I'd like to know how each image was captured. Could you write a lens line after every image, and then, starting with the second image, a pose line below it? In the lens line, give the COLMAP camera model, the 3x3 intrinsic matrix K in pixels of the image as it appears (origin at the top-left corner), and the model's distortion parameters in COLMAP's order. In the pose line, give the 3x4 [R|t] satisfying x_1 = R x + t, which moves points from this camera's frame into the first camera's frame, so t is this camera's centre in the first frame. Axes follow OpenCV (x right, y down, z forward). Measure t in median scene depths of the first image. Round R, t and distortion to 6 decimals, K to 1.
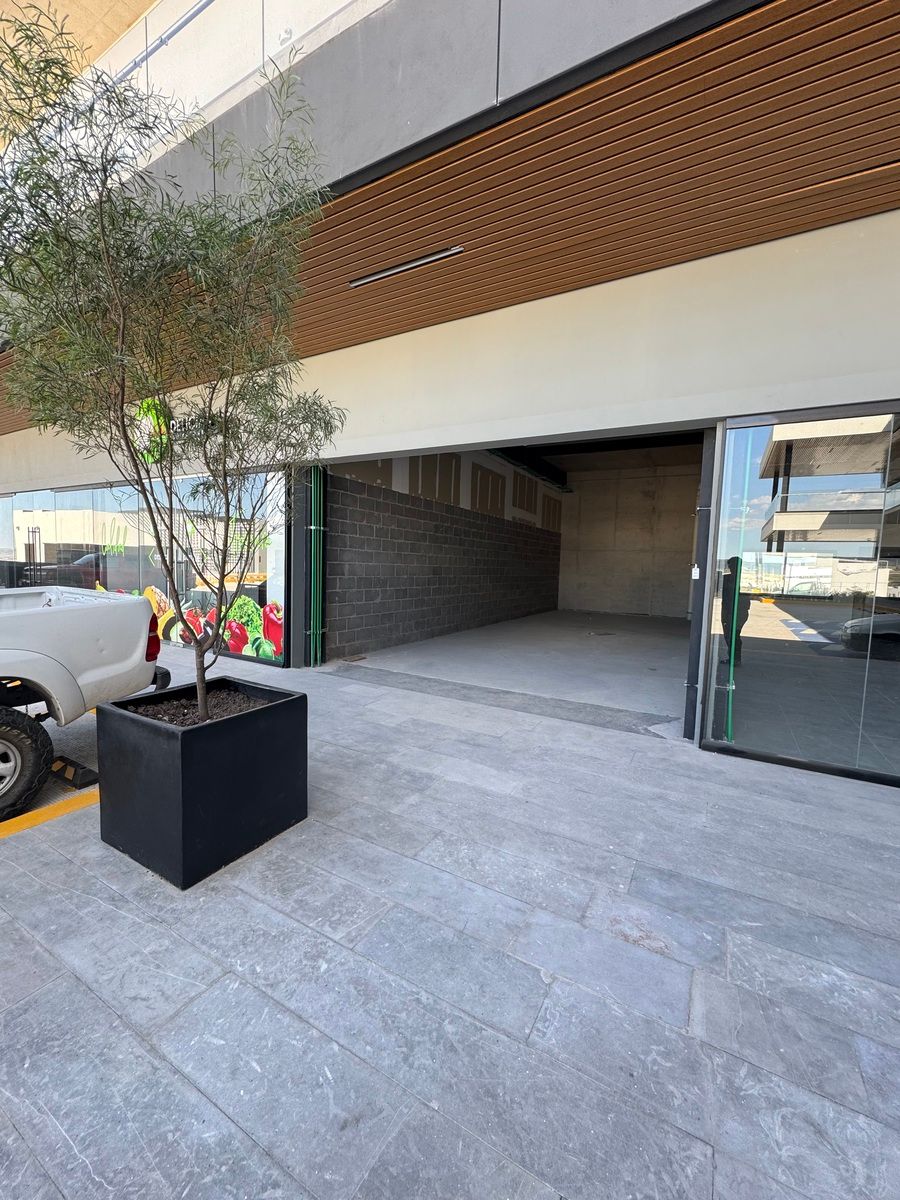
lens RADIAL K [[478.1, 0, 451.7], [0, 478.1, 602.9], [0, 0, 1]] dist [-0.000657, 0.000117]
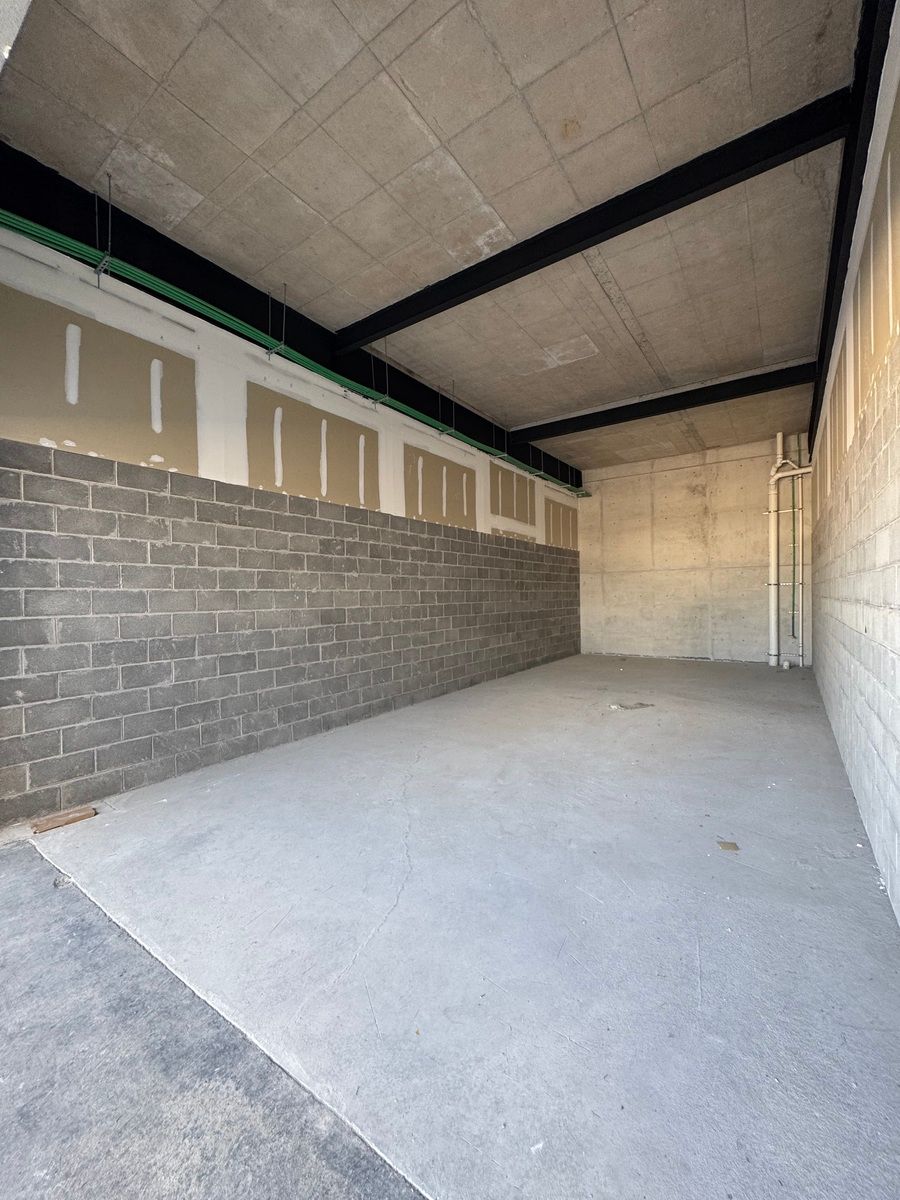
lens RADIAL K [[478.8, 0, 451.5], [0, 478.8, 600.7], [0, 0, 1]] dist [-0.002938, 0.000656]
pose [[0.993903, -0.045431, -0.100462, 0.190653], [0.038175, 0.996601, -0.073006, -0.039795], [0.103437, 0.068725, 0.992259, 0.448936]]
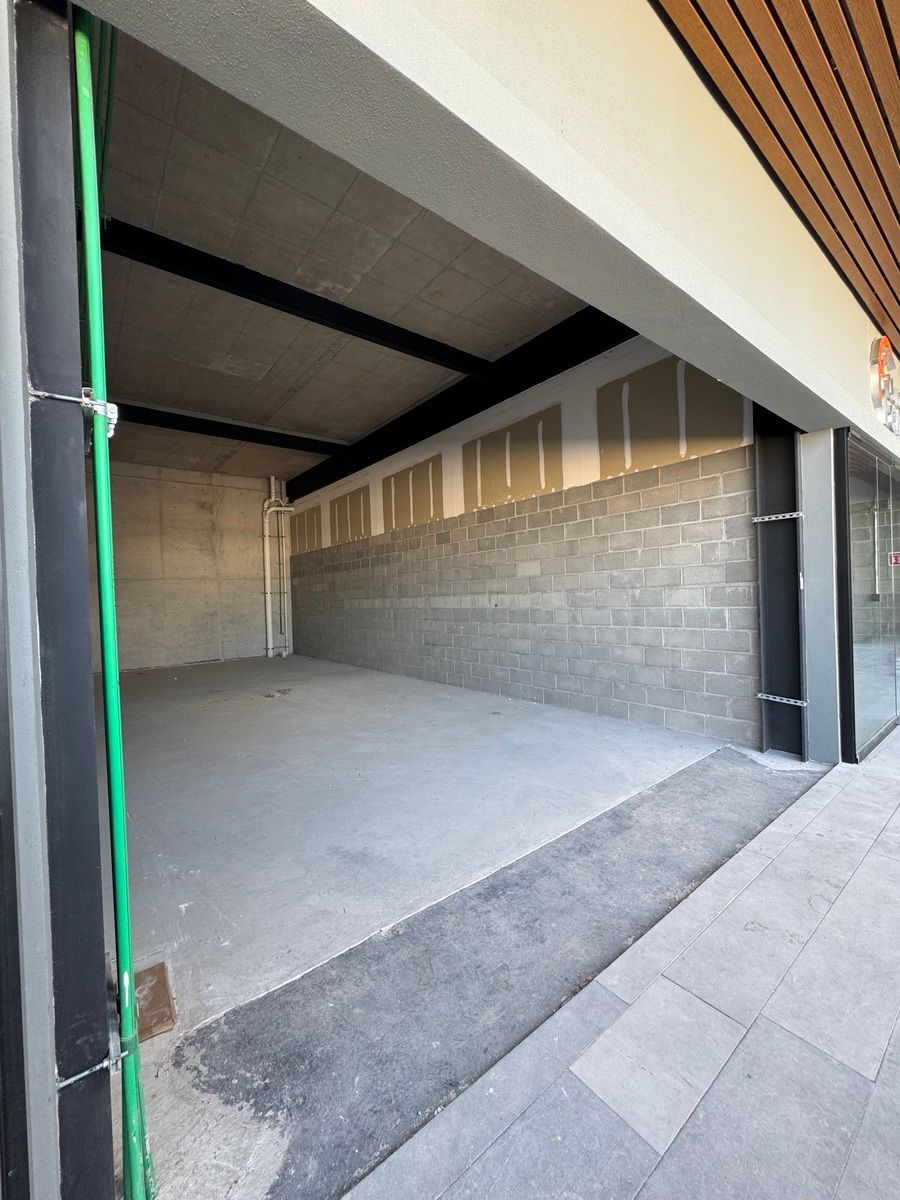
lens RADIAL K [[478.8, 0, 451.5], [0, 478.8, 600.7], [0, 0, 1]] dist [-0.002938, 0.000656]
pose [[0.373572, -0.054233, 0.926014, -0.289524], [0.120800, 0.992632, 0.009401, -0.056129], [-0.919702, 0.108351, 0.377371, 0.599260]]
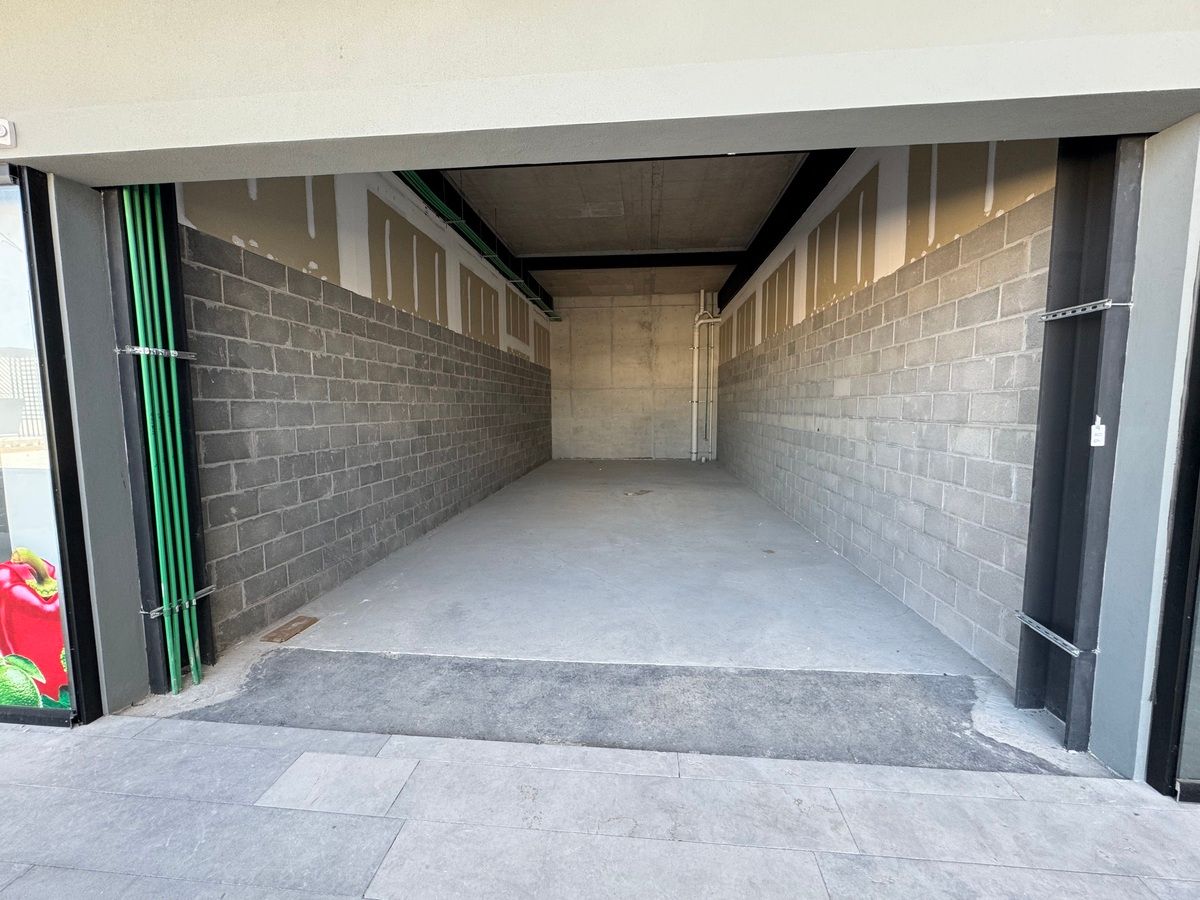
lens RADIAL K [[478.8, 0, 600.0], [0, 478.8, 450.0], [0, 0, 1]] dist [-0.002938, 0.000656]
pose [[0.912559, -0.073778, 0.402236, -0.080024], [0.066479, 0.997271, 0.032097, -0.045872], [-0.403506, -0.002550, 0.914973, 0.351624]]
